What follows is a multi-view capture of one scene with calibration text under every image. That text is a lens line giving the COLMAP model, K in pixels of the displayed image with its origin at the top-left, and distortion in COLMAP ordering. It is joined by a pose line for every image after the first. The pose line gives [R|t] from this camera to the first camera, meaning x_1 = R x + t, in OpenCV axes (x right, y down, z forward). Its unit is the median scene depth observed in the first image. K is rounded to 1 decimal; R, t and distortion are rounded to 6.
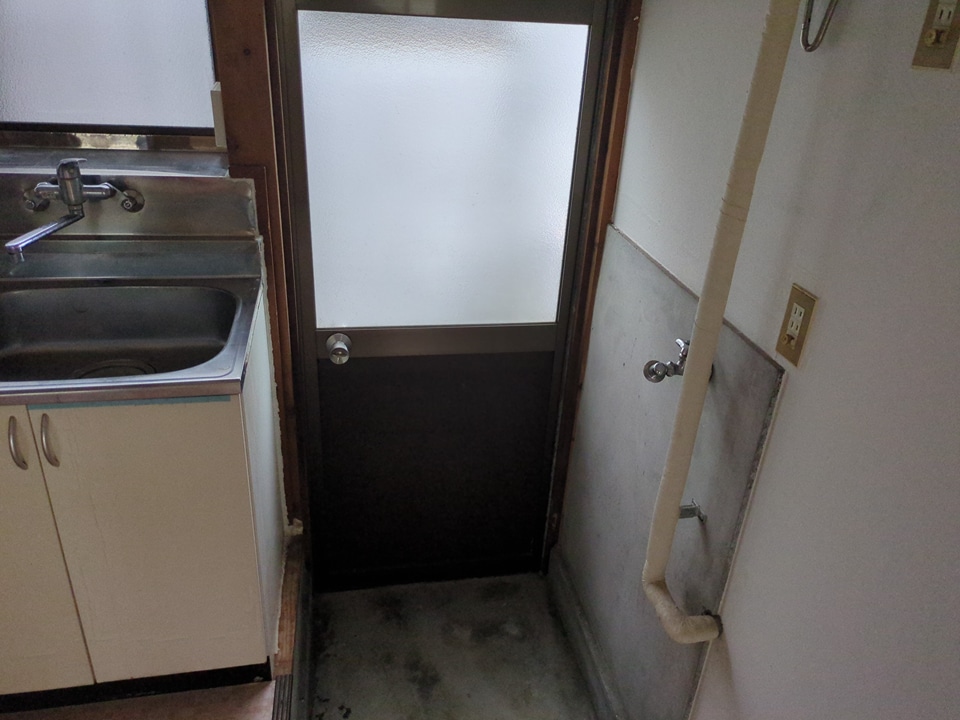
lens RADIAL K [[720.7, 0, 480.0], [0, 720.7, 360.0], [0, 0, 1]] dist [0.047475, -0.041003]
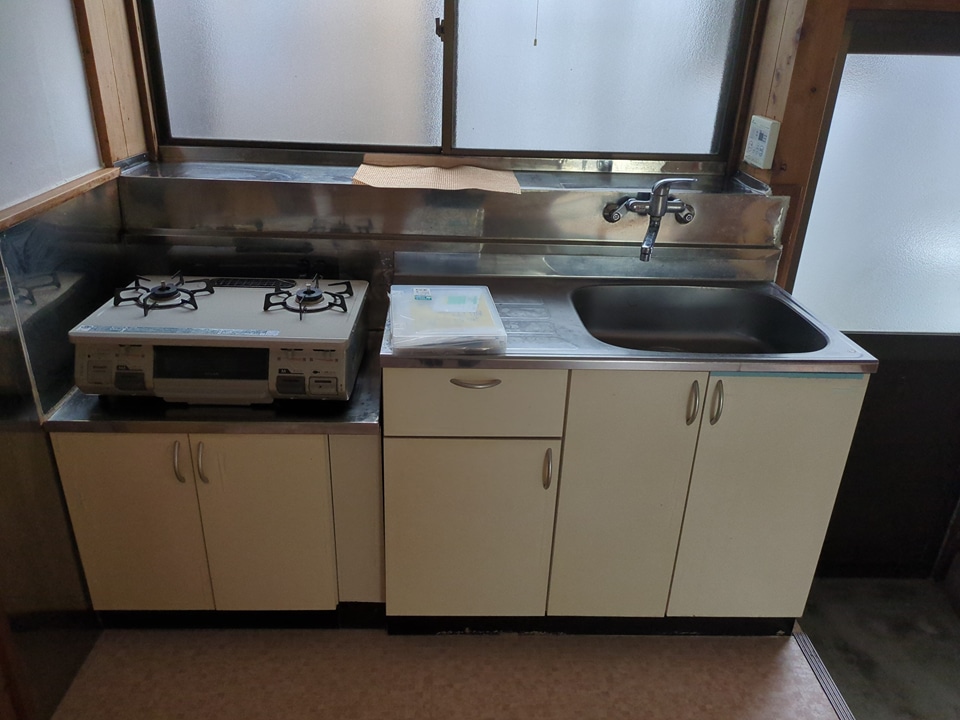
lens RADIAL K [[716.6, 0, 459.0], [0, 716.6, 346.1], [0, 0, 1]] dist [0.050920, -0.046569]
pose [[0.984586, 0.043876, -0.169306, -0.647138], [-0.052815, 0.997418, -0.048658, 0.077308], [0.166734, 0.056850, 0.984362, -0.226587]]
